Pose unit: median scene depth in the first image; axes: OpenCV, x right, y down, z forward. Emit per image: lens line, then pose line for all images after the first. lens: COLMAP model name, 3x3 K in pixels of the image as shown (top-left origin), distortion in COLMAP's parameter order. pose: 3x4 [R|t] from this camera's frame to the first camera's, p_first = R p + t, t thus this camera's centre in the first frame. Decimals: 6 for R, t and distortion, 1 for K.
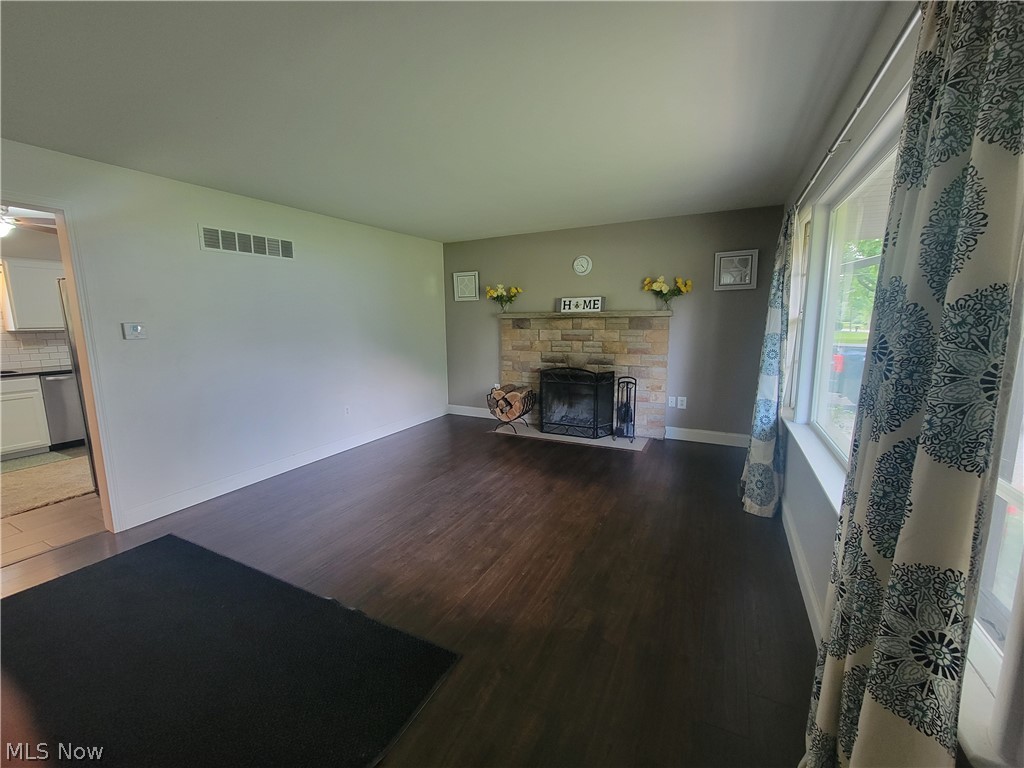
lens RADIAL K [[416.4, 0, 513.5], [0, 416.4, 383.7], [0, 0, 1]] dist [0.001977, -0.001741]
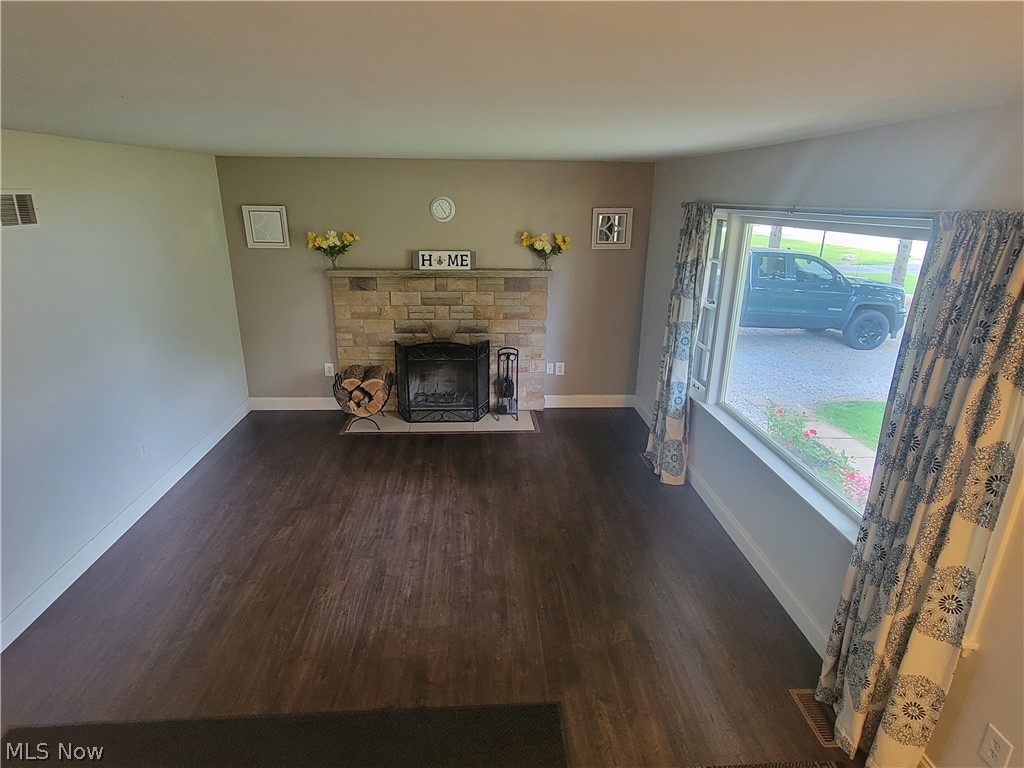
lens RADIAL K [[568.2, 0, 507.7], [0, 568.2, 386.3], [0, 0, 1]] dist [0.011112, -0.001847]
pose [[0.860275, -0.141300, 0.489858, -0.318523], [0.053022, 0.980412, 0.189684, -0.161124], [-0.507066, -0.137207, 0.850916, -0.023454]]
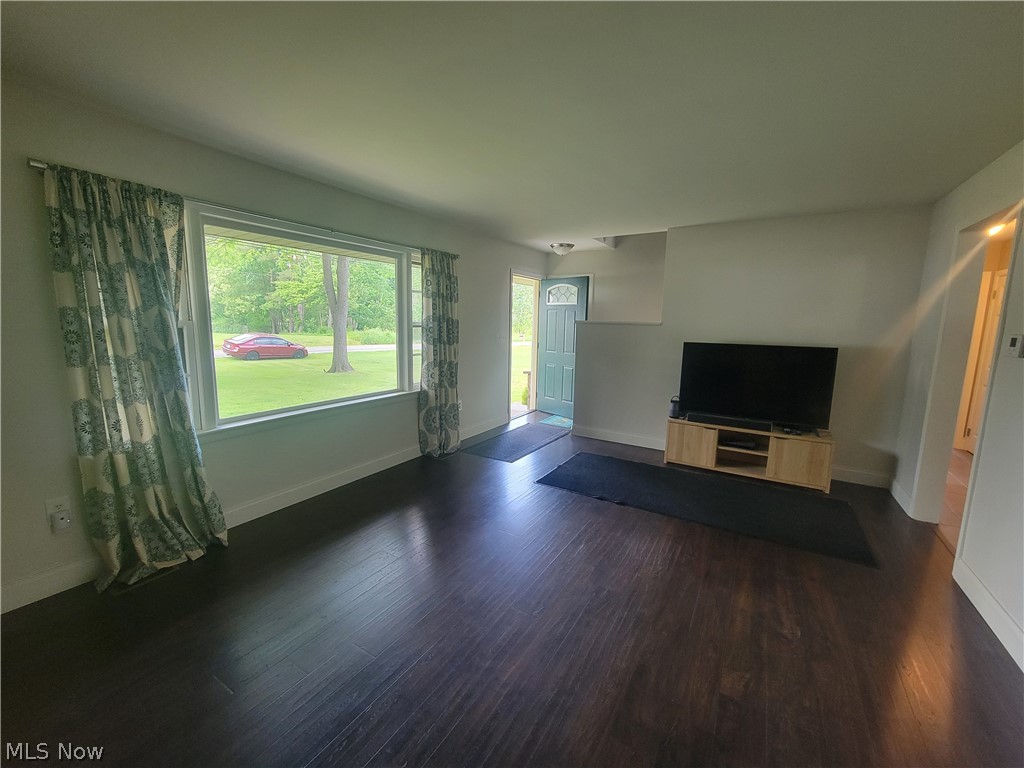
lens RADIAL K [[416.4, 0, 513.2], [0, 416.4, 378.9], [0, 0, 1]] dist [0.001977, -0.001741]
pose [[-0.998162, -0.012358, 0.059331, -0.056567], [0.004982, 0.958945, 0.283548, -0.171275], [-0.060399, 0.283322, -0.957121, 1.075945]]
